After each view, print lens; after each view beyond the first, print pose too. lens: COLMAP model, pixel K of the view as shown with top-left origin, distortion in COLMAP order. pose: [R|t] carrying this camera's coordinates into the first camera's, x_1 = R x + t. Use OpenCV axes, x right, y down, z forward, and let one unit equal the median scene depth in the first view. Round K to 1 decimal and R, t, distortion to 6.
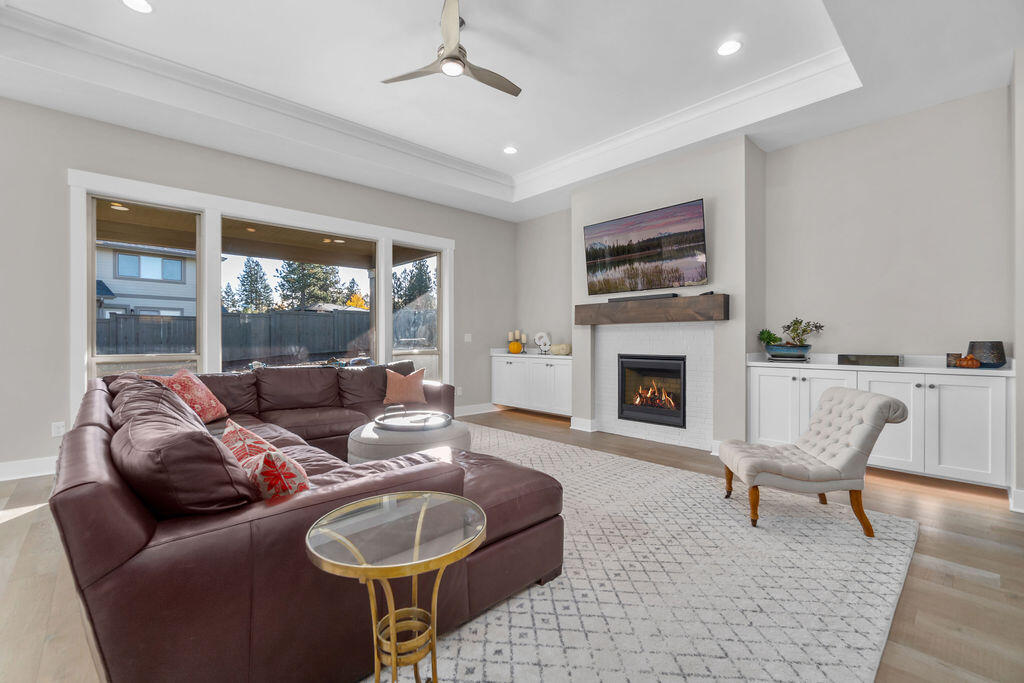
lens RADIAL K [[447.3, 0, 510.3], [0, 447.3, 326.6], [0, 0, 1]] dist [-0.001208, -0.016557]
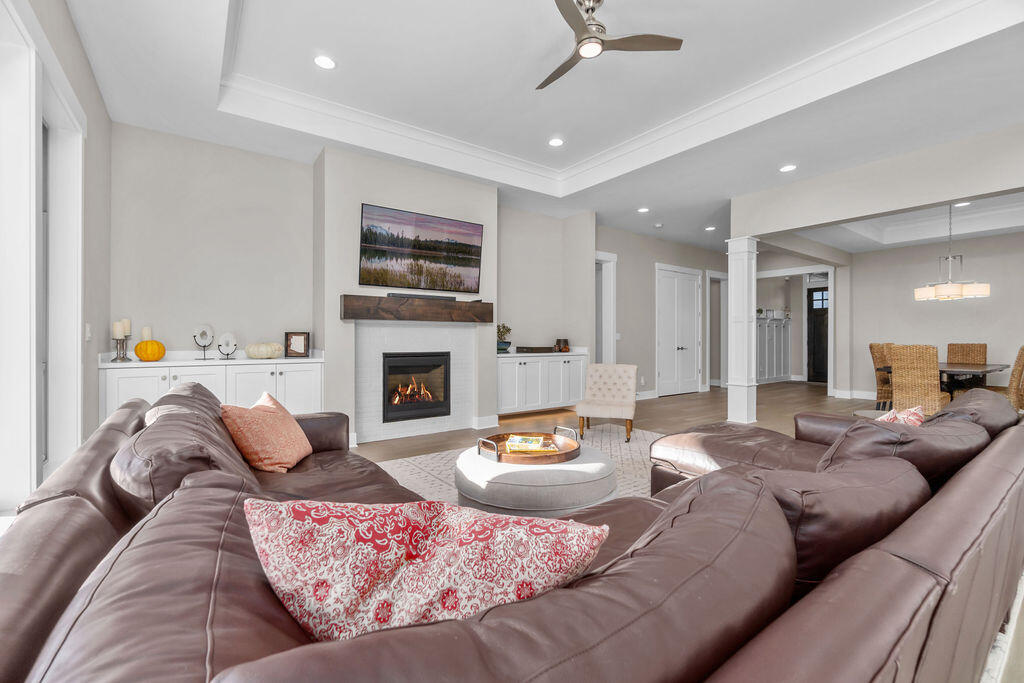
lens RADIAL K [[435.9, 0, 508.4], [0, 435.9, 338.5], [0, 0, 1]] dist [-0.003084, -0.000297]
pose [[0.121565, -0.003852, 0.992576, -0.650753], [-0.032365, 0.999445, 0.007843, 0.017478], [-0.992056, -0.033078, 0.121373, 0.676441]]
